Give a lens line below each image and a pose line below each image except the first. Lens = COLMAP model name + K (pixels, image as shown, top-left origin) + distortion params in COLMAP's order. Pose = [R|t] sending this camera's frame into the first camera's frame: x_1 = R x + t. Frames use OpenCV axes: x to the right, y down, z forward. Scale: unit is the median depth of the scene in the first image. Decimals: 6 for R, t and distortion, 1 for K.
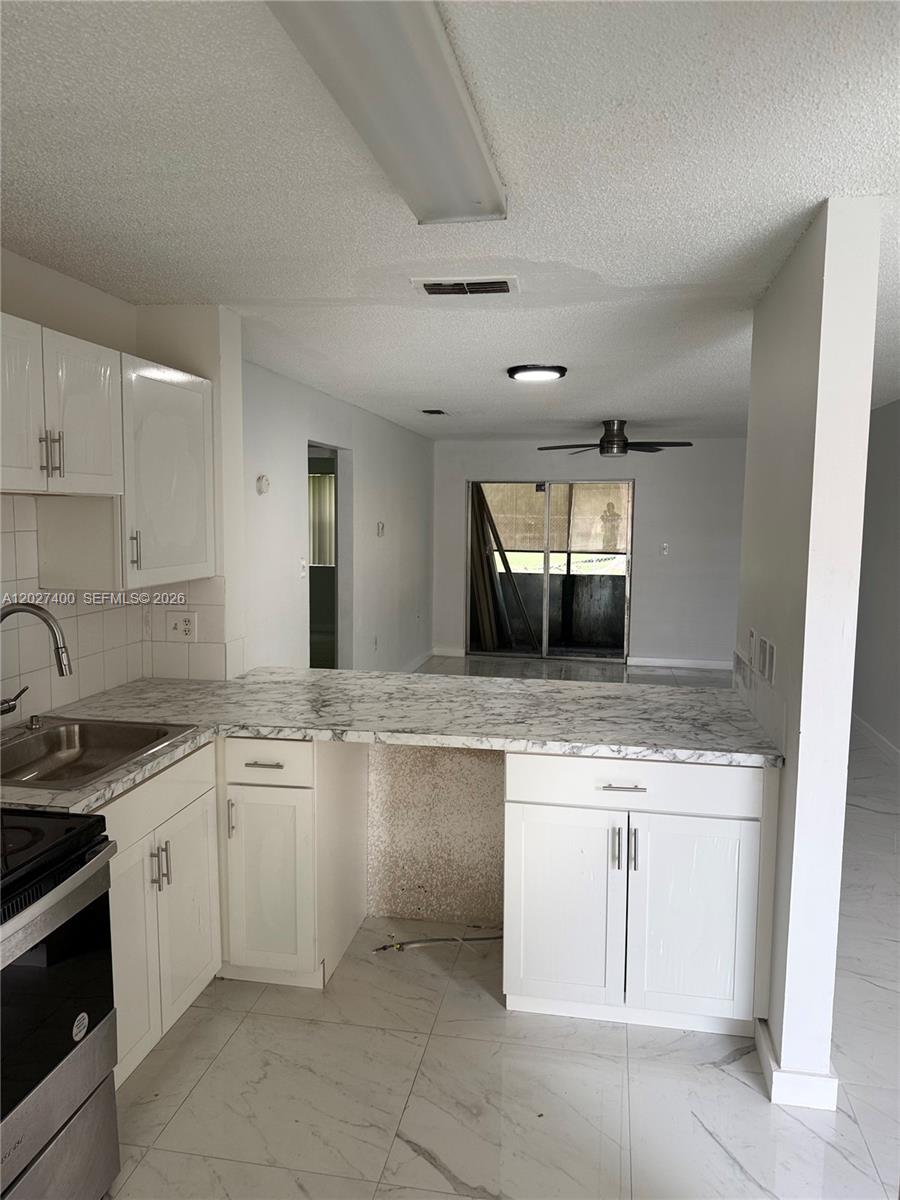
lens RADIAL K [[854.0, 0, 450.3], [0, 854.0, 604.5], [0, 0, 1]] dist [0.040337, -0.002957]
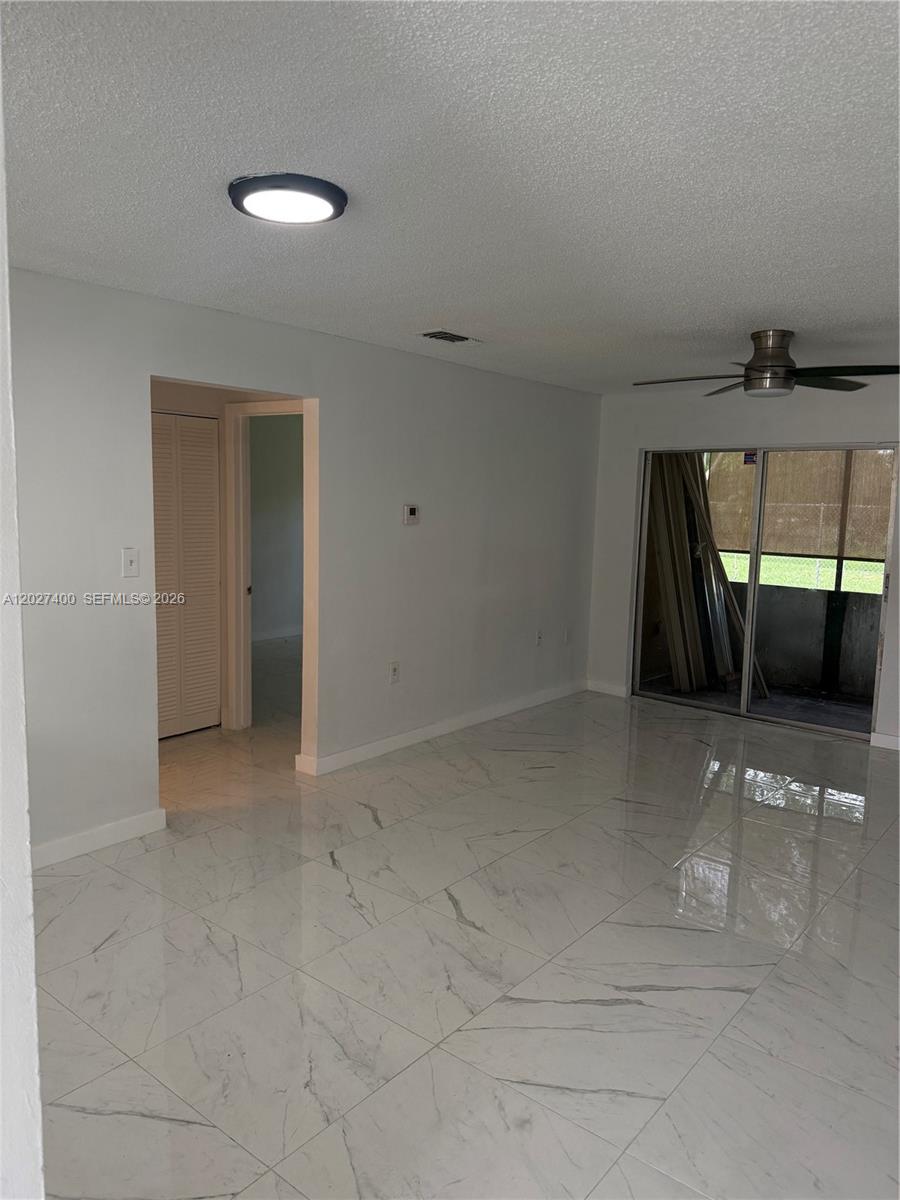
lens RADIAL K [[854.0, 0, 450.3], [0, 854.0, 604.5], [0, 0, 1]] dist [0.040337, -0.002957]
pose [[0.872278, 0.070697, -0.483874, 0.236443], [-0.066643, 0.997448, 0.025596, -0.025637], [0.484449, 0.009920, 0.874764, 0.311982]]
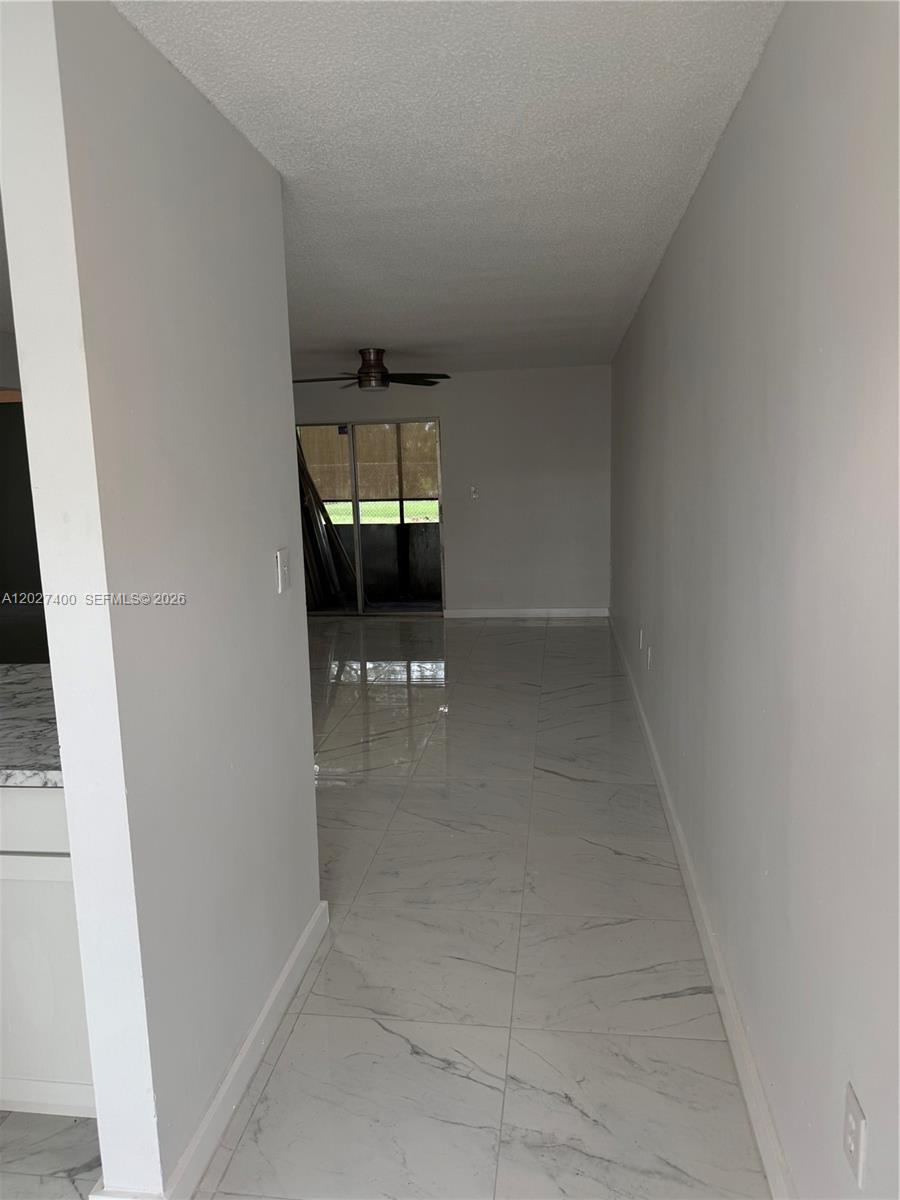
lens RADIAL K [[848.5, 0, 448.3], [0, 848.5, 615.2], [0, 0, 1]] dist [0.121776, -0.001037]
pose [[0.998465, -0.047826, 0.027933, 0.186139], [0.045705, 0.996345, 0.072171, 0.000238], [-0.031283, -0.070783, 0.997001, 0.069933]]
